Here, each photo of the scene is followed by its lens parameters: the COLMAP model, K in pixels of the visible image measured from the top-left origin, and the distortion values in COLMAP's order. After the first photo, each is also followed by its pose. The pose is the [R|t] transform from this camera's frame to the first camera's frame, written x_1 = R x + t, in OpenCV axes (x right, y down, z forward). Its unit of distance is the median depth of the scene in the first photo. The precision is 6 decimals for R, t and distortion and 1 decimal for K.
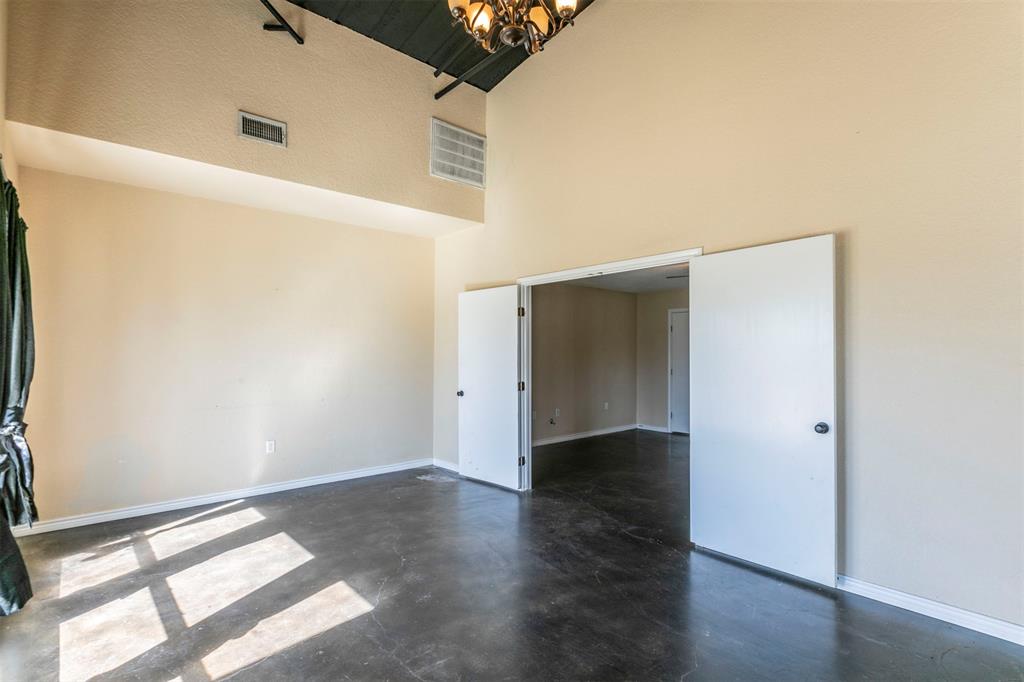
lens RADIAL K [[515.4, 0, 484.1], [0, 515.4, 350.3], [0, 0, 1]] dist [0.003699, 0.001232]
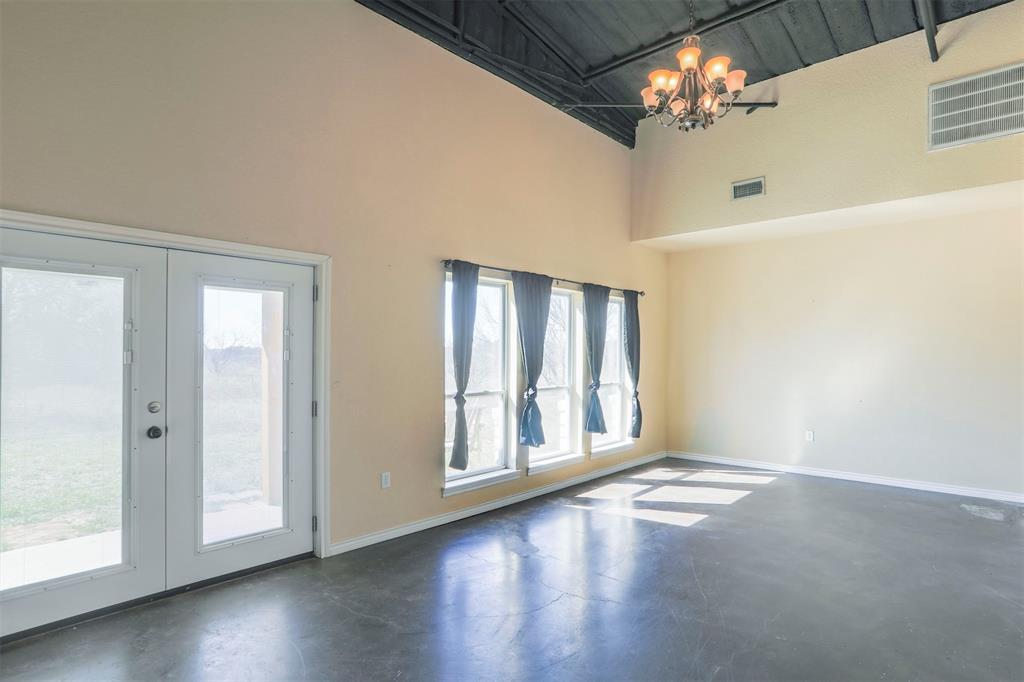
lens RADIAL K [[515.4, 0, 503.2], [0, 515.4, 354.3], [0, 0, 1]] dist [0.003699, 0.001232]
pose [[0.098532, -0.003982, -0.995126, 0.806202], [0.004539, 0.999983, -0.003552, 0.002936], [0.995123, -0.004167, 0.098549, 0.223414]]
